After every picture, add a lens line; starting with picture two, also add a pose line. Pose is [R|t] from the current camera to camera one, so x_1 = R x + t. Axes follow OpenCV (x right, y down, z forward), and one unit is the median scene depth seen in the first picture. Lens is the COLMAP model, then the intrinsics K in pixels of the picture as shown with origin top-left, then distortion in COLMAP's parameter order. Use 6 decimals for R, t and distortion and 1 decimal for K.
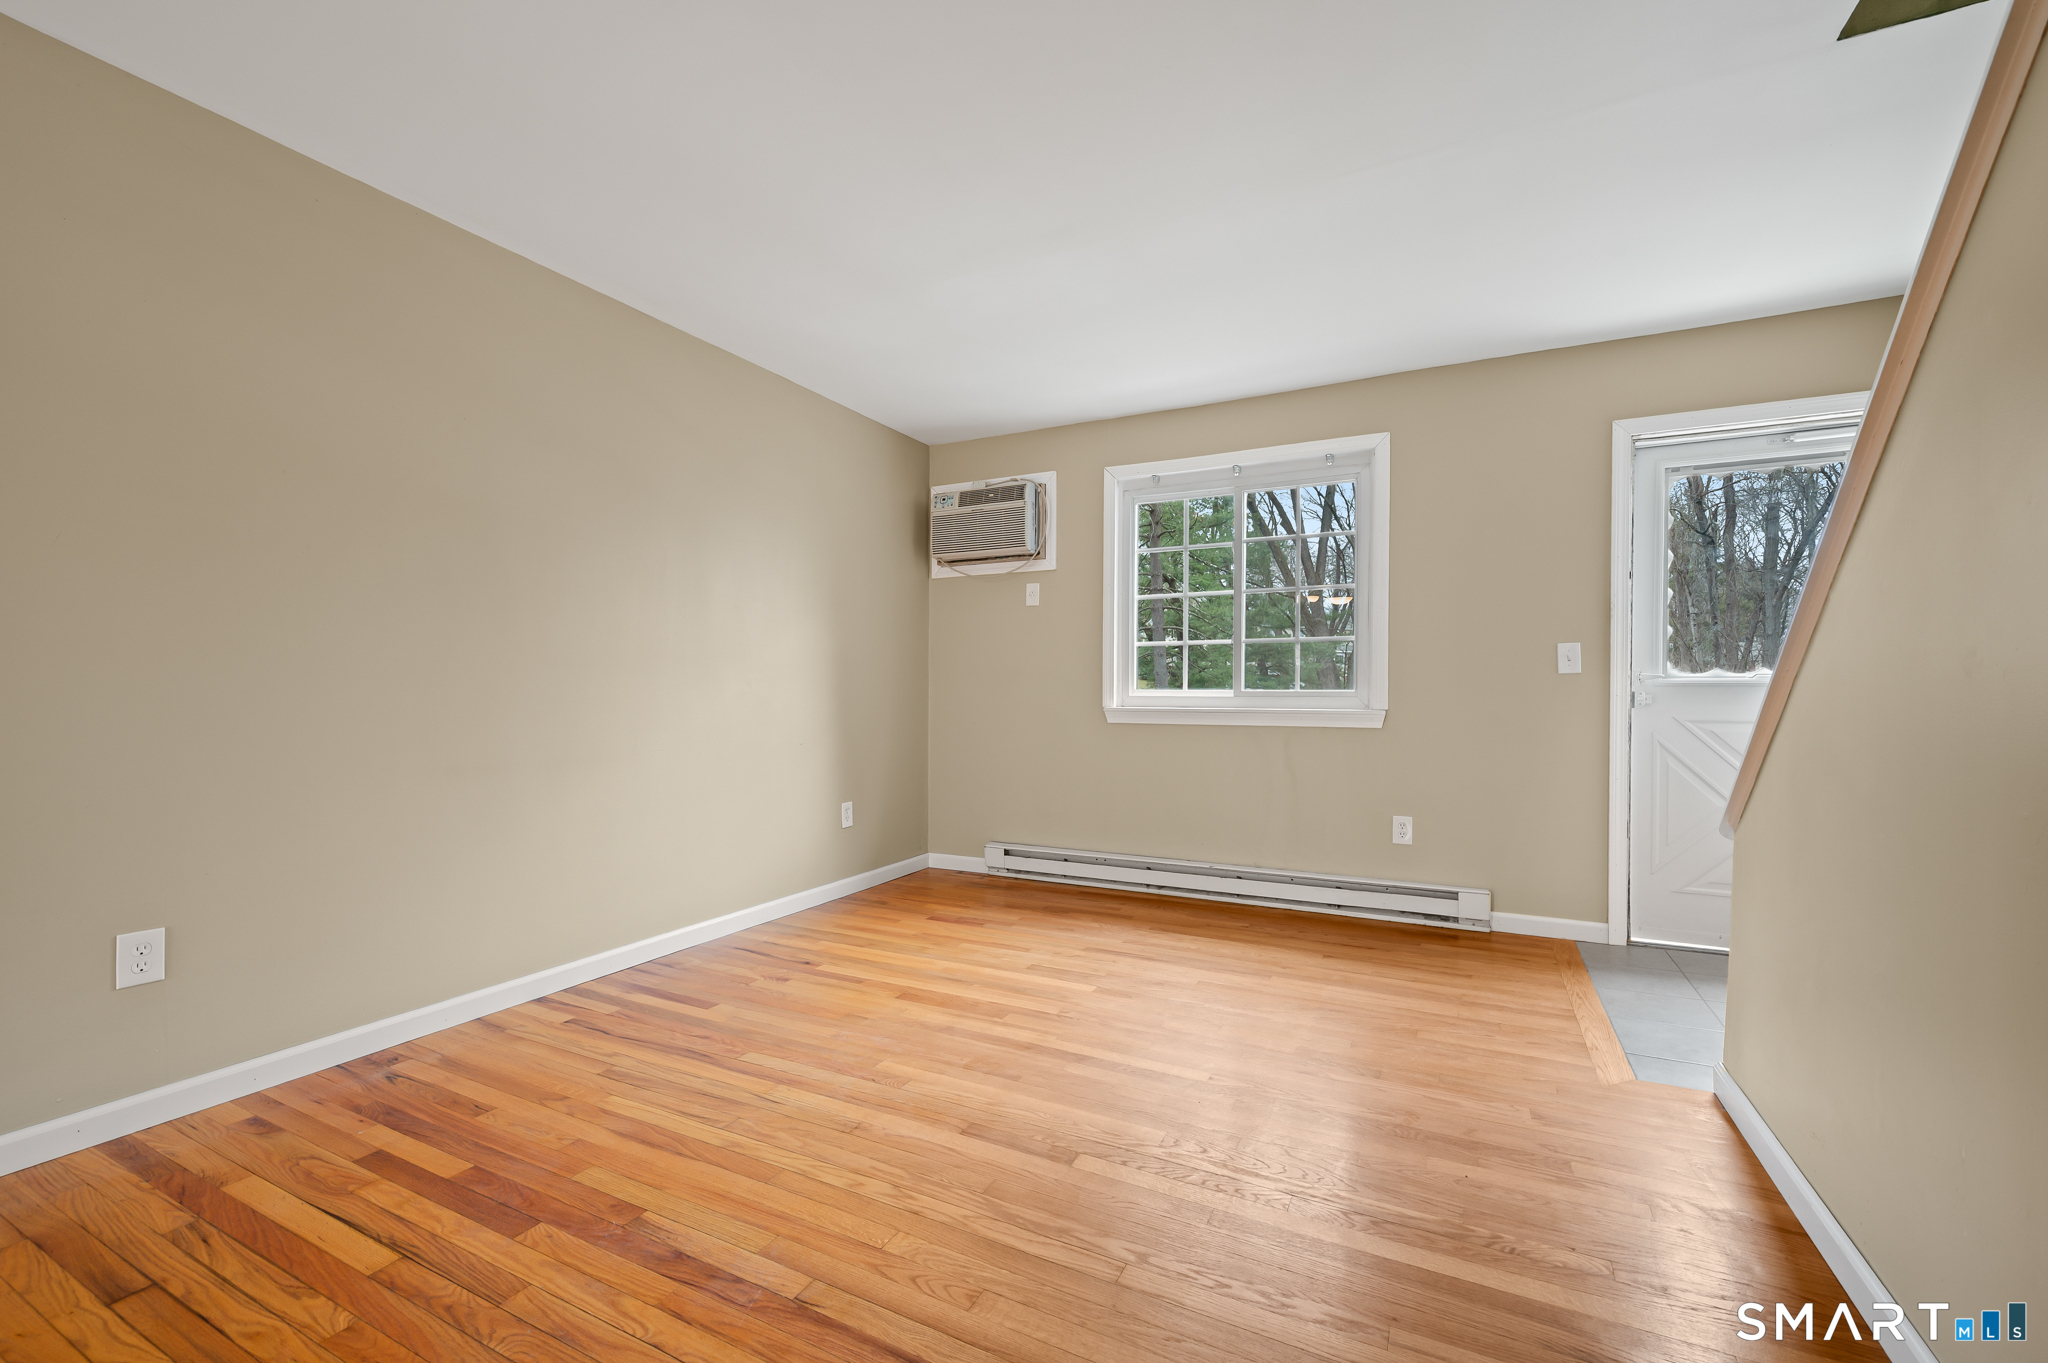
lens RADIAL K [[815.1, 0, 1030.0], [0, 815.1, 678.8], [0, 0, 1]] dist [0.001480, -0.000112]
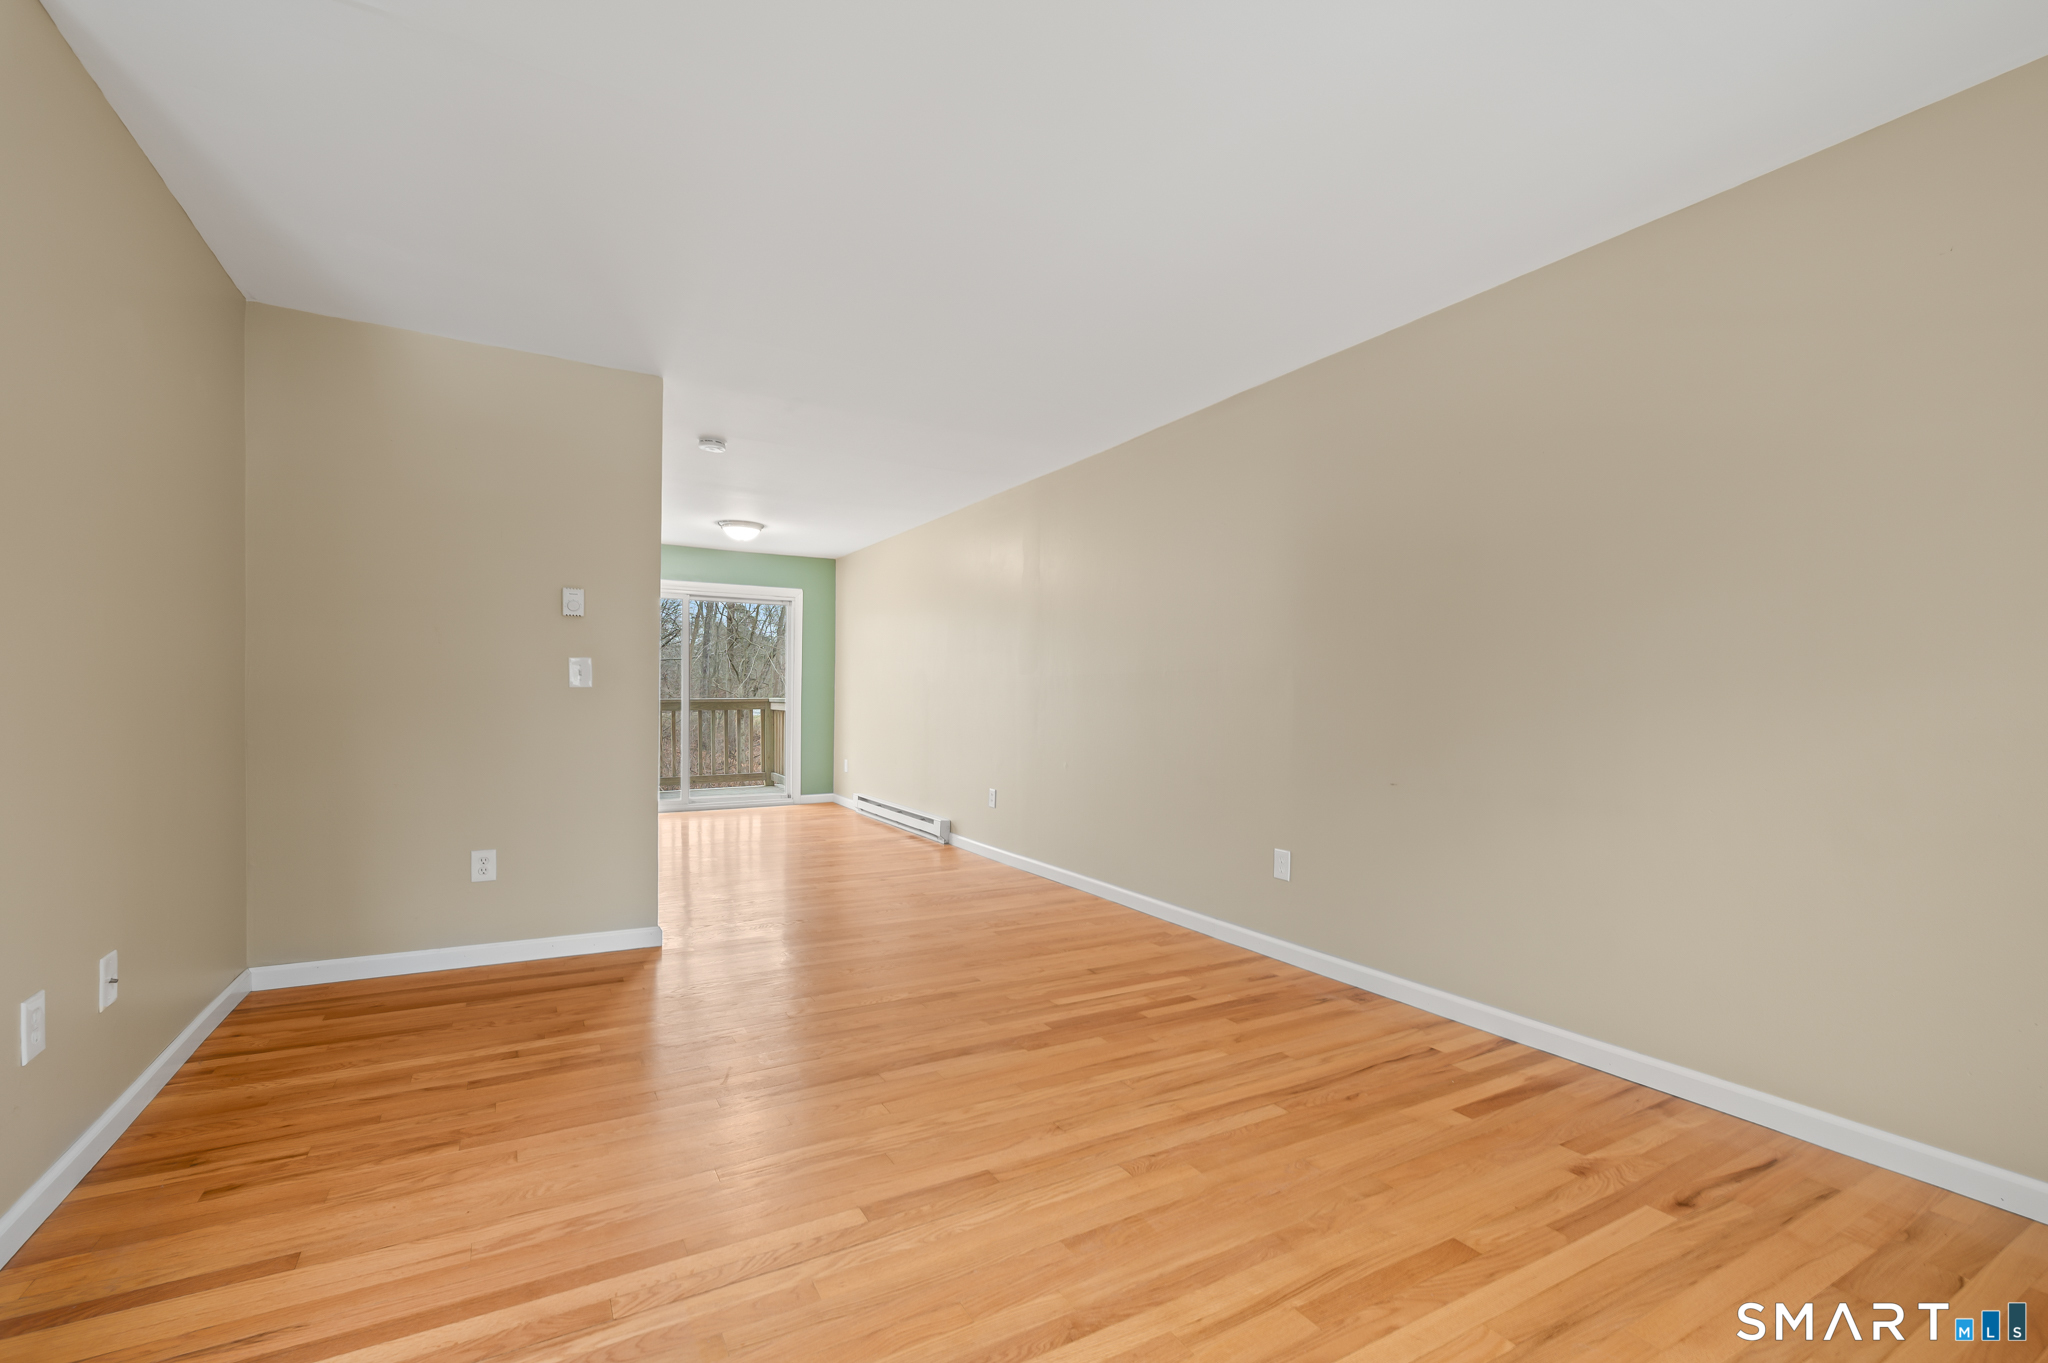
lens RADIAL K [[815.1, 0, 1030.0], [0, 815.1, 678.8], [0, 0, 1]] dist [0.001480, -0.000112]
pose [[-0.495100, -0.030857, -0.868288, 0.576911], [0.001339, 0.999341, -0.036278, 0.024357], [0.868835, -0.019124, -0.494733, 1.218839]]
